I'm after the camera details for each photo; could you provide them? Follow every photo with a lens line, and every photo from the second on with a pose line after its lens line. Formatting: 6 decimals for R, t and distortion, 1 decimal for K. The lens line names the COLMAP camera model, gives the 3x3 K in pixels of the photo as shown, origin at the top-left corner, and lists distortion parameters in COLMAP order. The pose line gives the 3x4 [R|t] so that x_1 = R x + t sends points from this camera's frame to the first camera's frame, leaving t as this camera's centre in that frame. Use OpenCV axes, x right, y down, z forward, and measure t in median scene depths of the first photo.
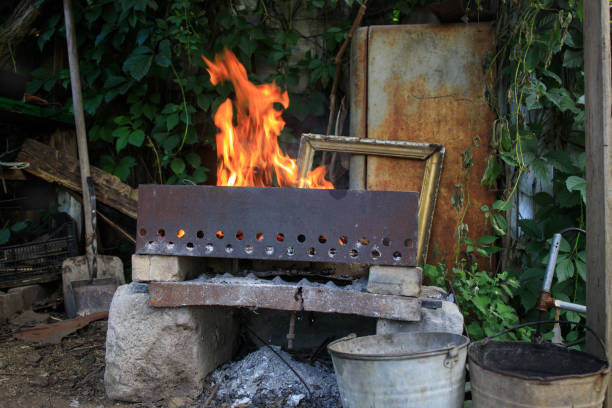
lens RADIAL K [[528.8, 0, 322.2], [0, 528.8, 203.9], [0, 0, 1]] dist [-0.127752, 0.089012]
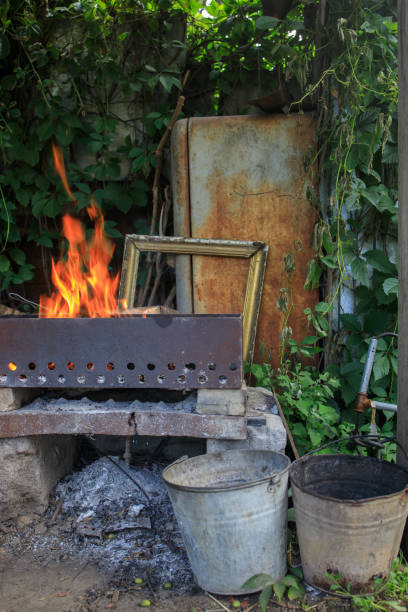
lens RADIAL K [[528.8, 0, 204.0], [0, 528.8, 306.0], [0, 0, 1]] dist [-0.127752, 0.089012]
pose [[0.994789, -0.057838, 0.083960, 0.020727], [0.044607, 0.987421, 0.151689, -0.176685], [-0.091677, -0.147153, 0.984856, -0.012486]]
